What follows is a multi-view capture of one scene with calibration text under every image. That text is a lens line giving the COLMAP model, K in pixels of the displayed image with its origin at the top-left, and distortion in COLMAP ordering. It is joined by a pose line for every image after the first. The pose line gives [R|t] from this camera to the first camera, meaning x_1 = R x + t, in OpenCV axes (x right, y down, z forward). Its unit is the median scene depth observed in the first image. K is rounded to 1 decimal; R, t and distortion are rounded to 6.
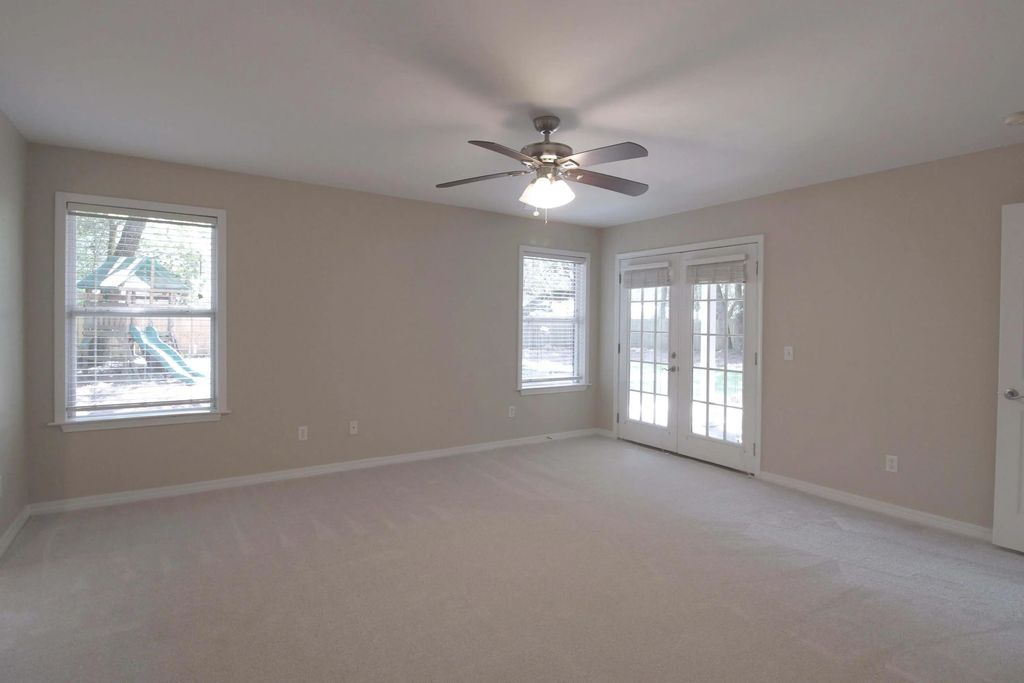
lens RADIAL K [[508.0, 0, 511.7], [0, 508.0, 324.0], [0, 0, 1]] dist [0.000183, -0.015584]
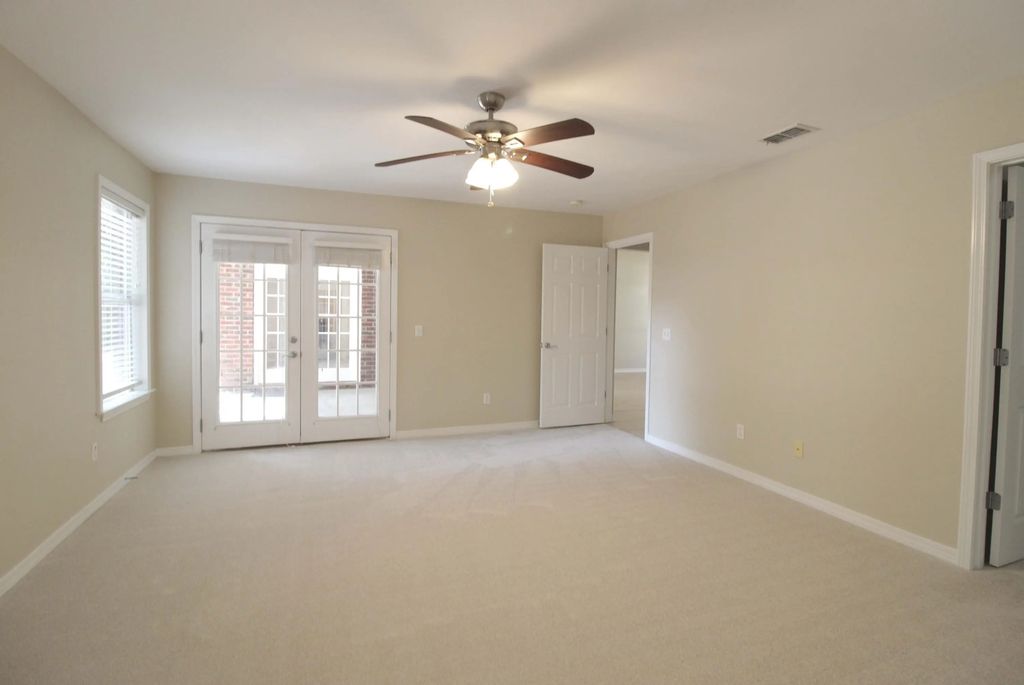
lens RADIAL K [[476.3, 0, 518.0], [0, 476.3, 327.5], [0, 0, 1]] dist [-0.000269, -0.013076]
pose [[0.220470, -0.032556, 0.974850, -0.450260], [-0.004168, 0.999402, 0.034318, 0.007486], [-0.975385, -0.011629, 0.220202, 0.419707]]
